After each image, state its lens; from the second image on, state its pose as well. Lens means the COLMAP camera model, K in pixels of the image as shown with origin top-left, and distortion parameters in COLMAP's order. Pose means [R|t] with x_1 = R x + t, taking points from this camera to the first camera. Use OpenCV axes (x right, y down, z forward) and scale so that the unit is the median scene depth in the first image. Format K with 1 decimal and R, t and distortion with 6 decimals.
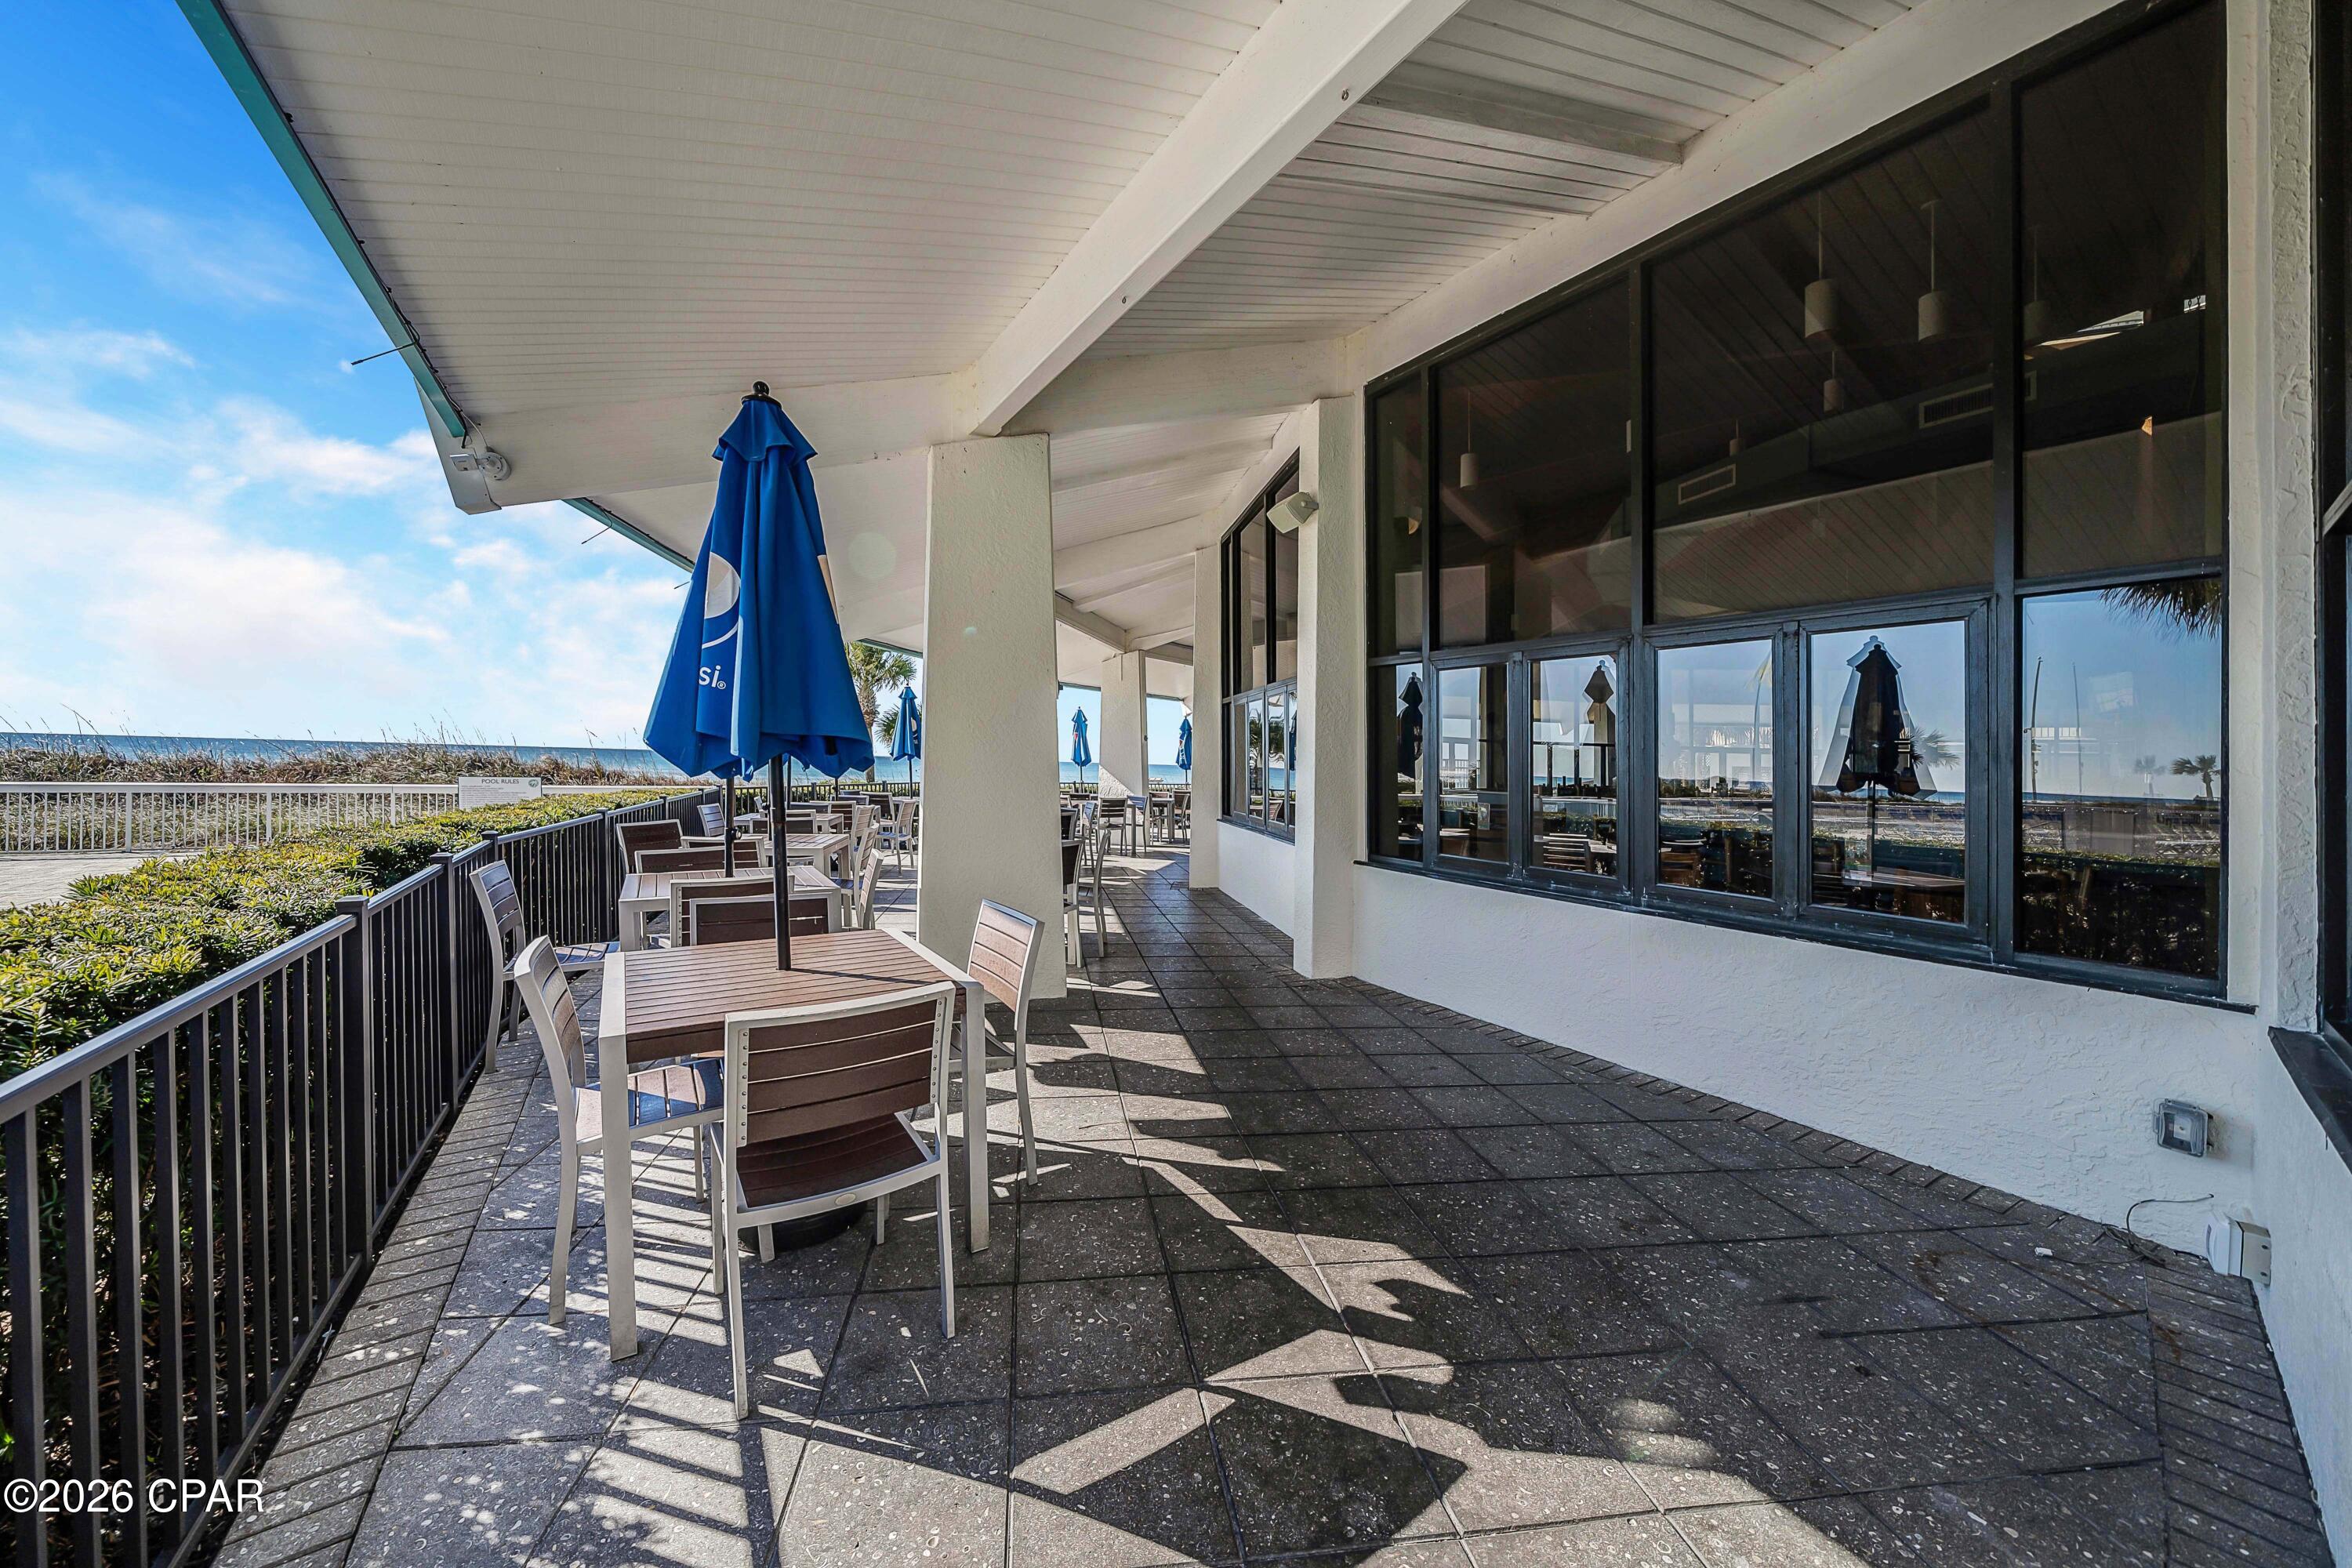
lens RADIAL K [[830.9, 0, 1174.5], [0, 830.9, 731.0], [0, 0, 1]] dist [-0.000832, -0.000104]
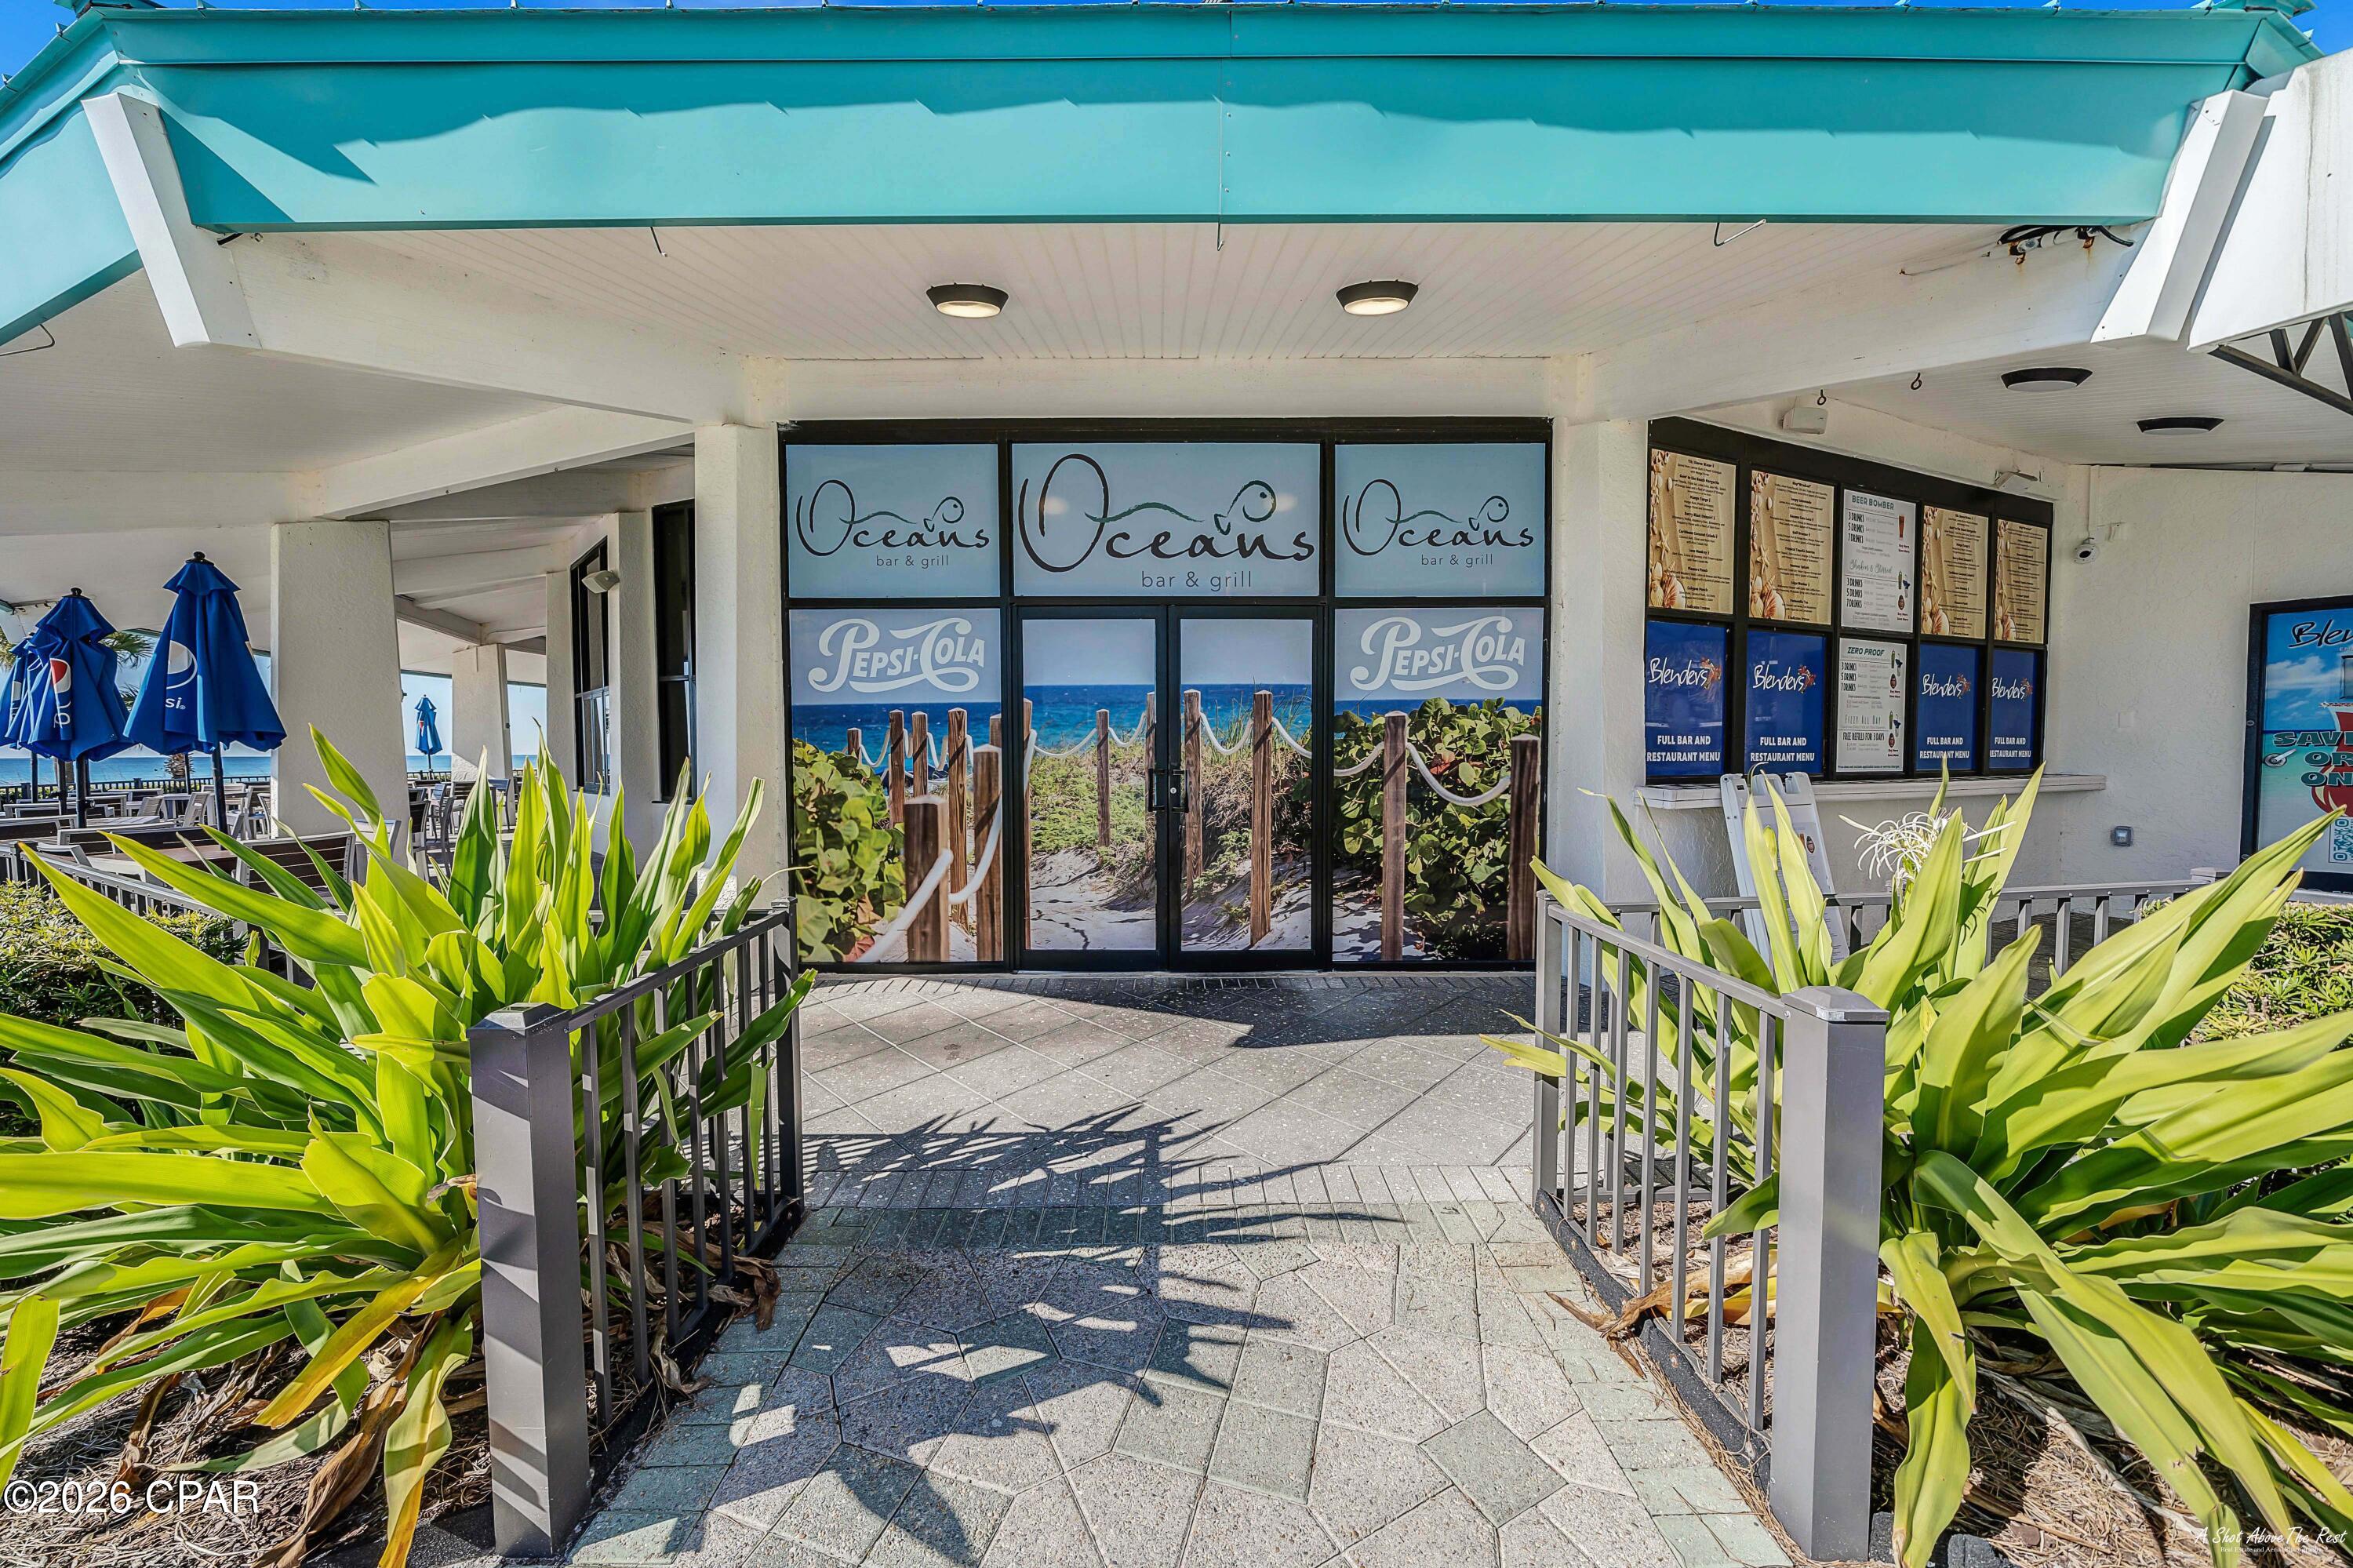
lens RADIAL K [[831.3, 0, 1175.0], [0, 831.3, 731.0], [0, 0, 1]] dist [-0.000832, -0.000104]
pose [[0.815063, -0.022265, 0.578945, 0.104927], [0.008224, 0.999605, 0.026865, -0.013381], [-0.579314, -0.017135, 0.814924, -0.854219]]
